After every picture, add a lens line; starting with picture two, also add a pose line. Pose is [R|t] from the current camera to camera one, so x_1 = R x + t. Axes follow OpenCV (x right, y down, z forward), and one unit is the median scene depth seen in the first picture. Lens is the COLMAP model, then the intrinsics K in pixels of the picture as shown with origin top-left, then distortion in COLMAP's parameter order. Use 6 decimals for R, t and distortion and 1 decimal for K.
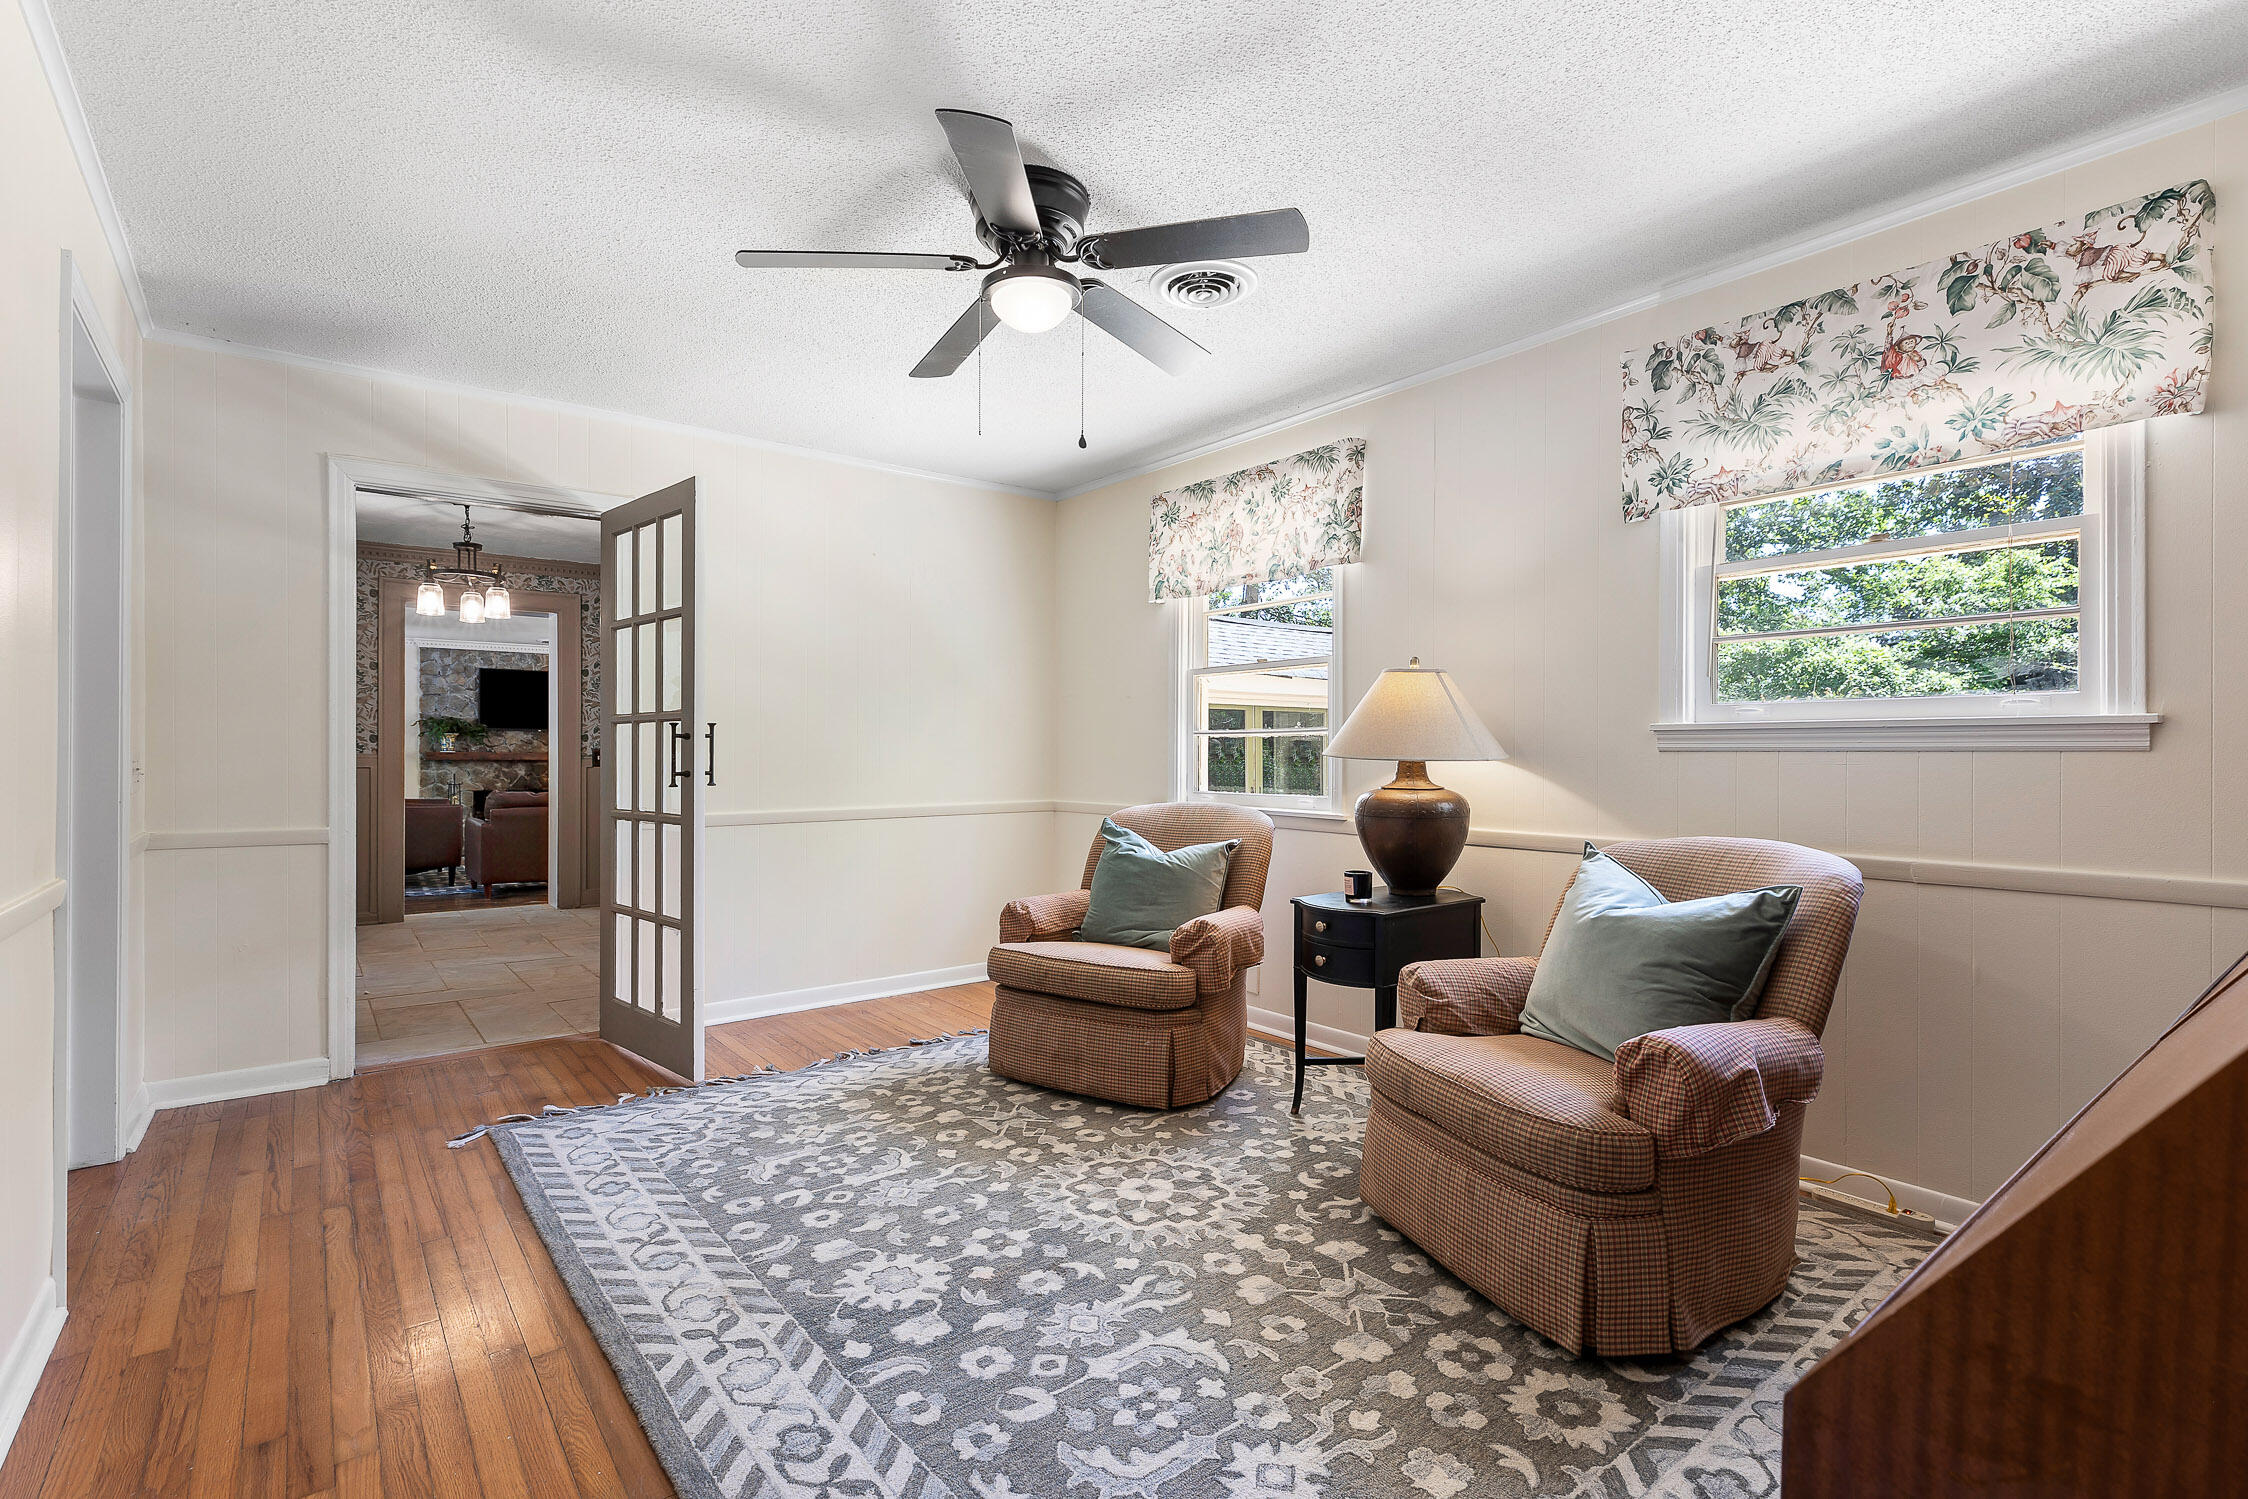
lens RADIAL K [[1021.0, 0, 1111.2], [0, 1021.0, 750.7], [0, 0, 1]] dist [0.006828, -0.001786]
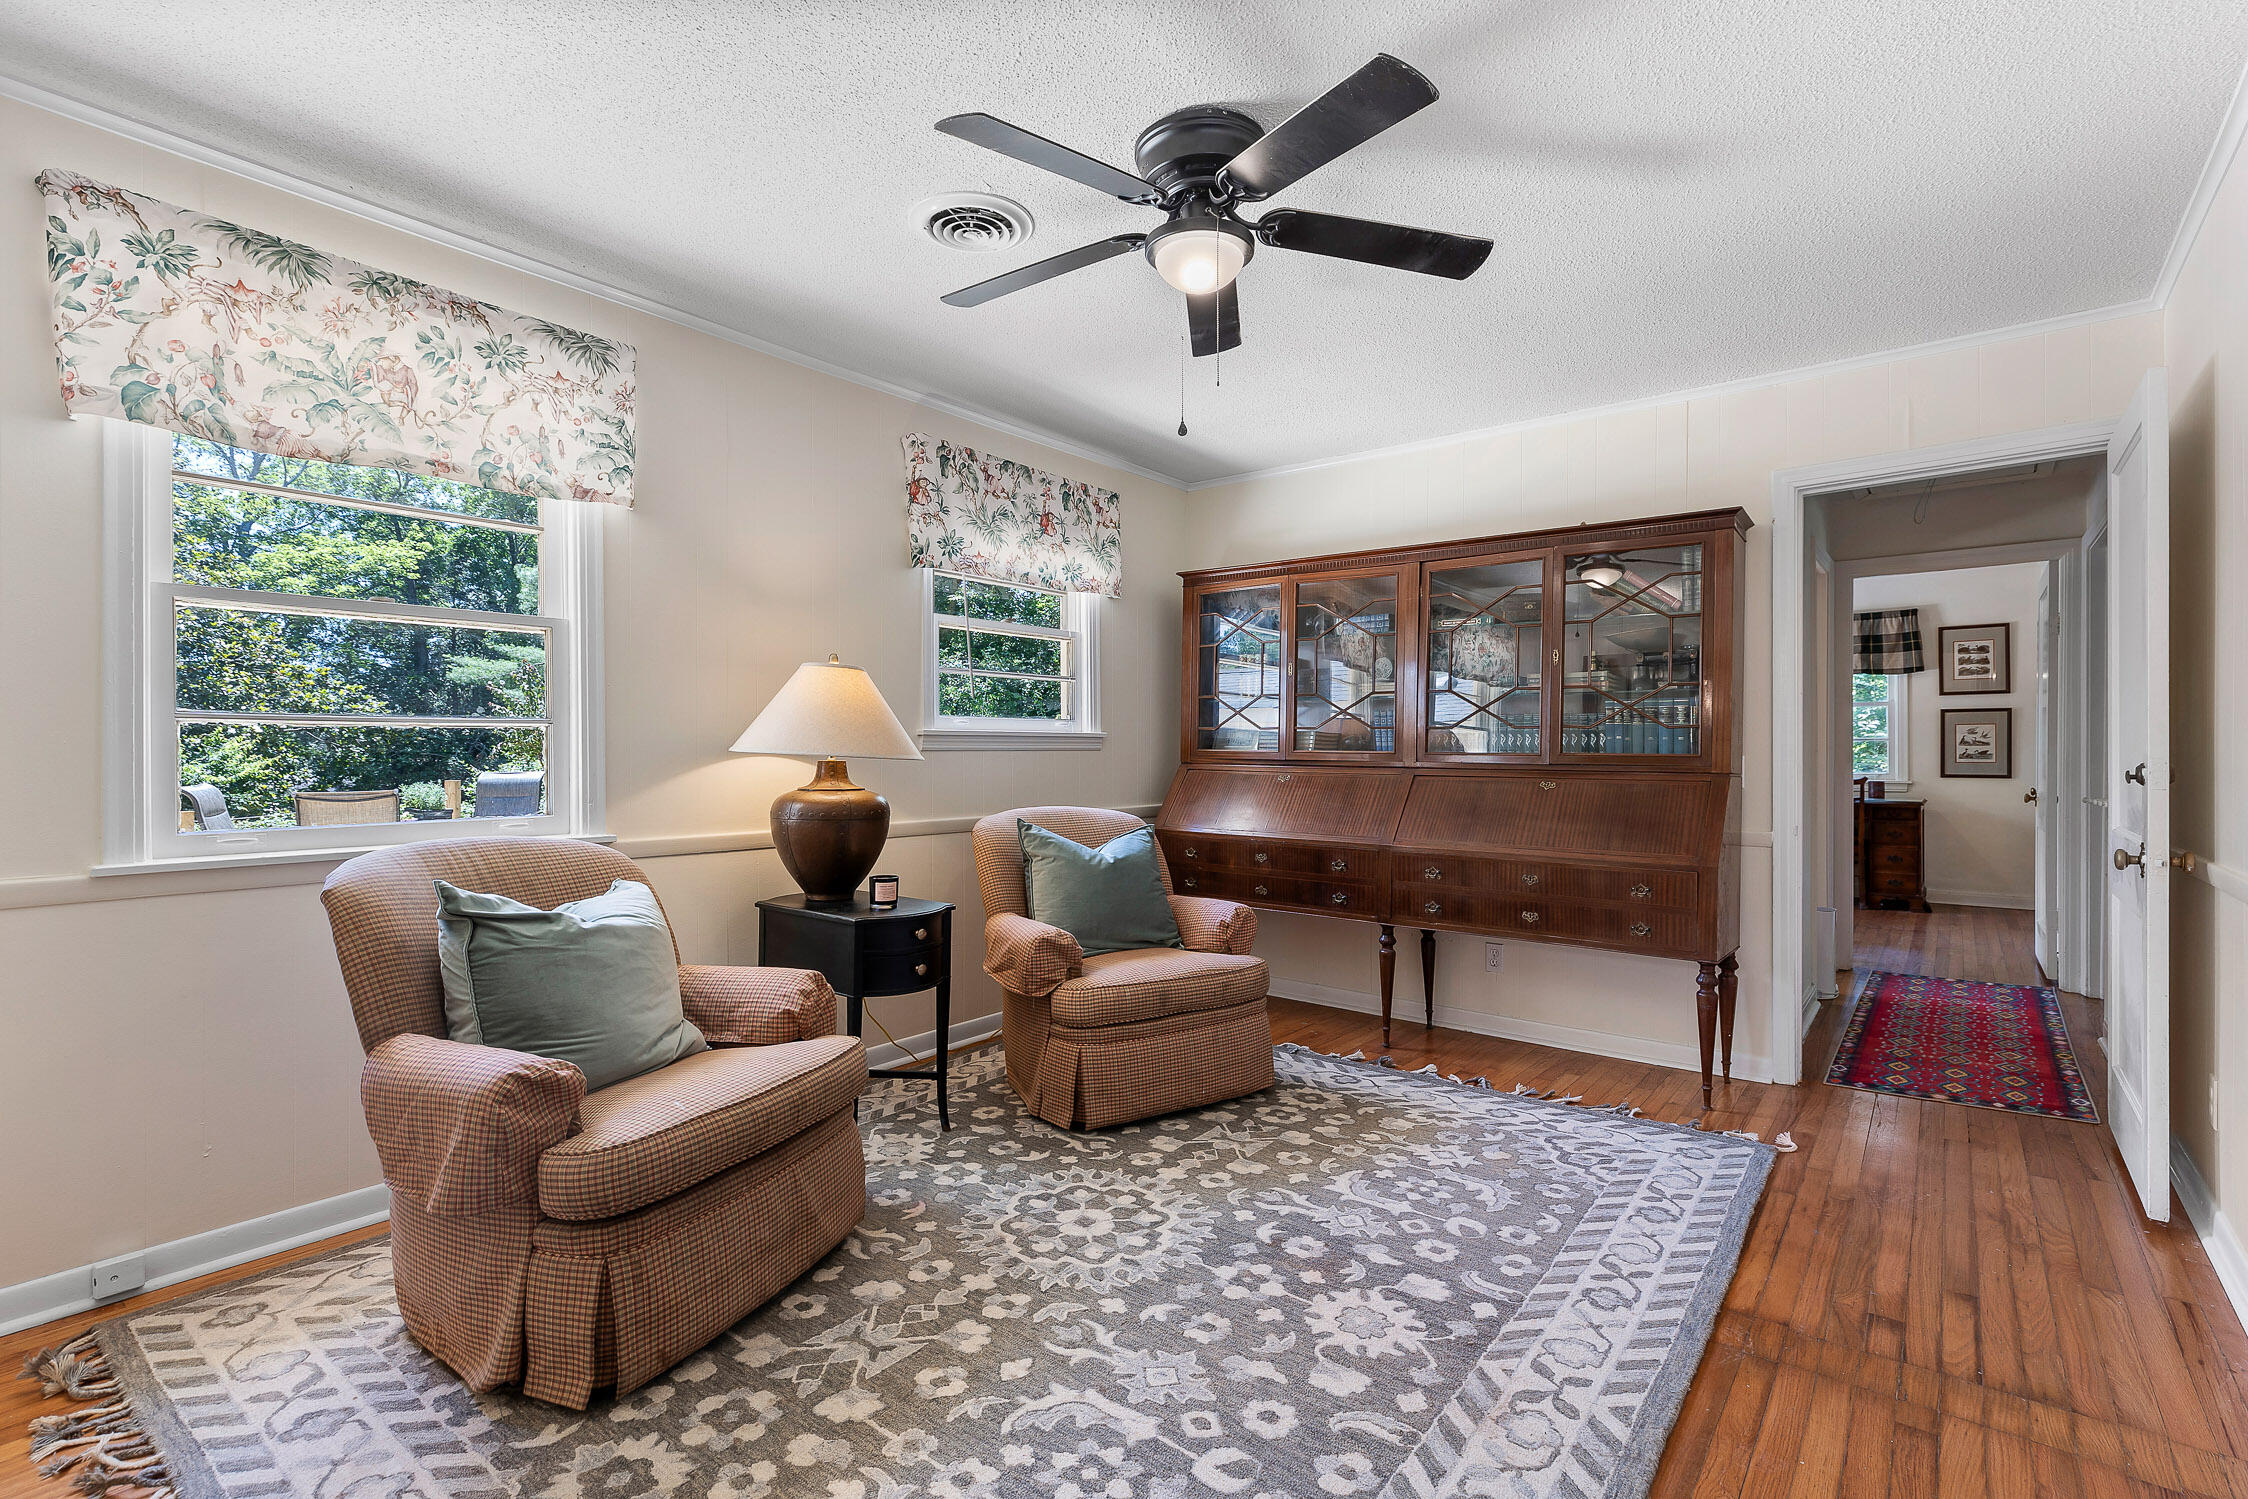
lens RADIAL K [[1021.0, 0, 1133.5], [0, 1021.0, 752.7], [0, 0, 1]] dist [0.006828, -0.001786]
pose [[-0.223097, -0.003392, 0.974790, -0.965196], [-0.000285, 0.999994, 0.003415, -0.001964], [-0.974796, 0.000484, -0.223097, 1.273623]]
